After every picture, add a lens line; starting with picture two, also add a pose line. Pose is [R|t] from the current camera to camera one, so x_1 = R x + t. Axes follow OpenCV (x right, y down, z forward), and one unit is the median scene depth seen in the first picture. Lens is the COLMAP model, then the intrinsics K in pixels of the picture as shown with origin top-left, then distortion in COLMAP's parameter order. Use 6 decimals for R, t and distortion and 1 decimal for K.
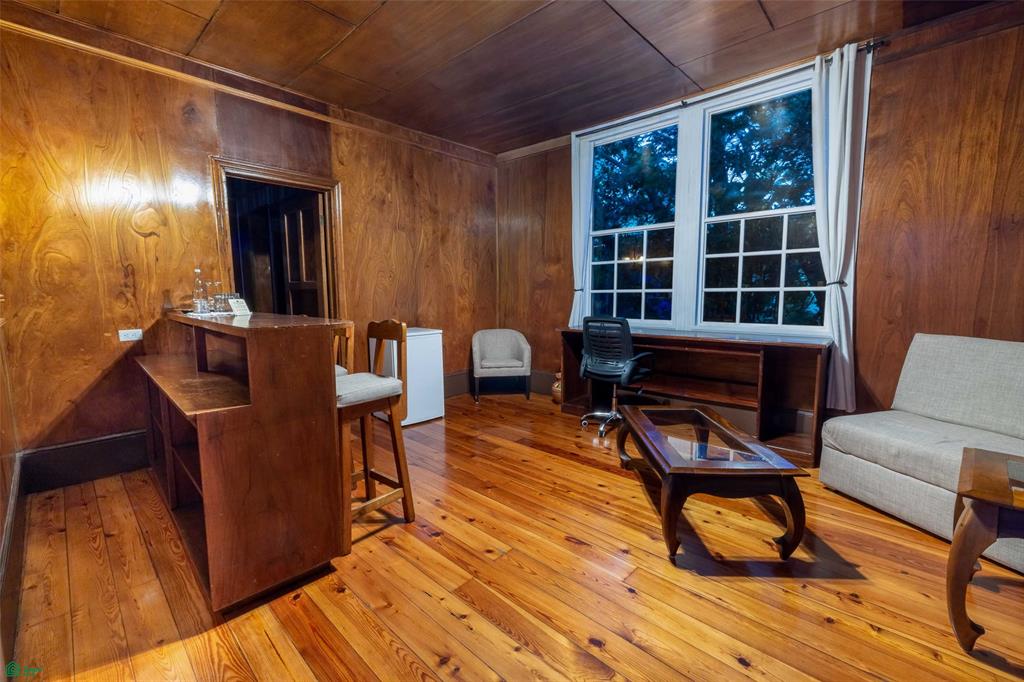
lens RADIAL K [[428.9, 0, 512.3], [0, 428.9, 339.8], [0, 0, 1]] dist [0.000679, 0.000930]
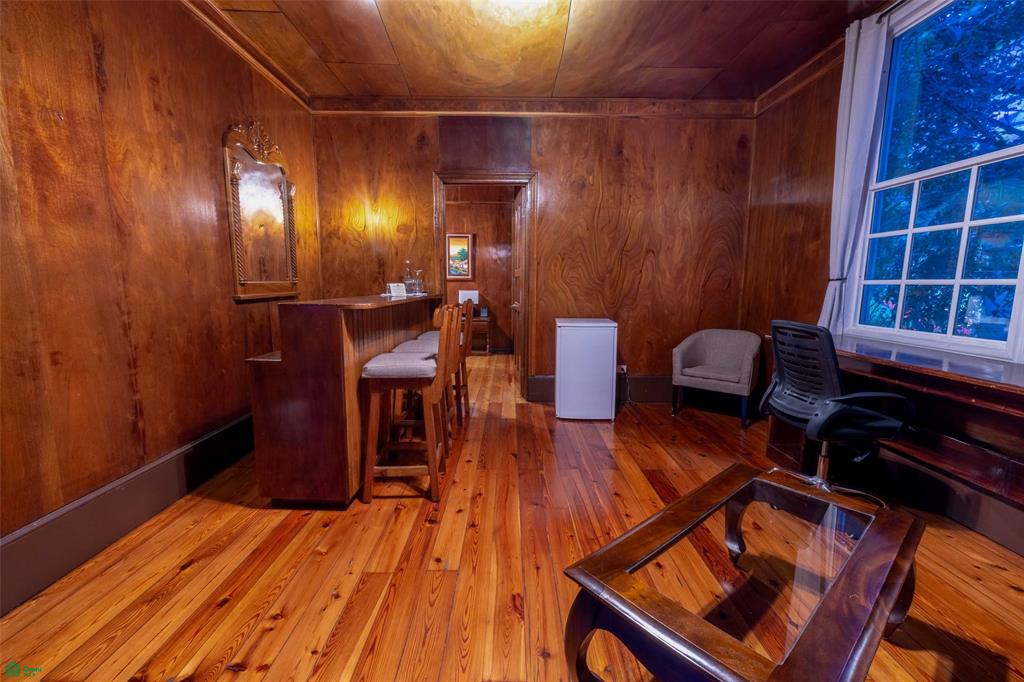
lens RADIAL K [[428.9, 0, 509.1], [0, 428.9, 341.2], [0, 0, 1]] dist [0.000679, 0.000930]
pose [[0.680070, 0.112836, -0.724412, 0.422155], [-0.092683, 0.993390, 0.067723, -0.033044], [0.727265, 0.021084, 0.686033, 0.295727]]
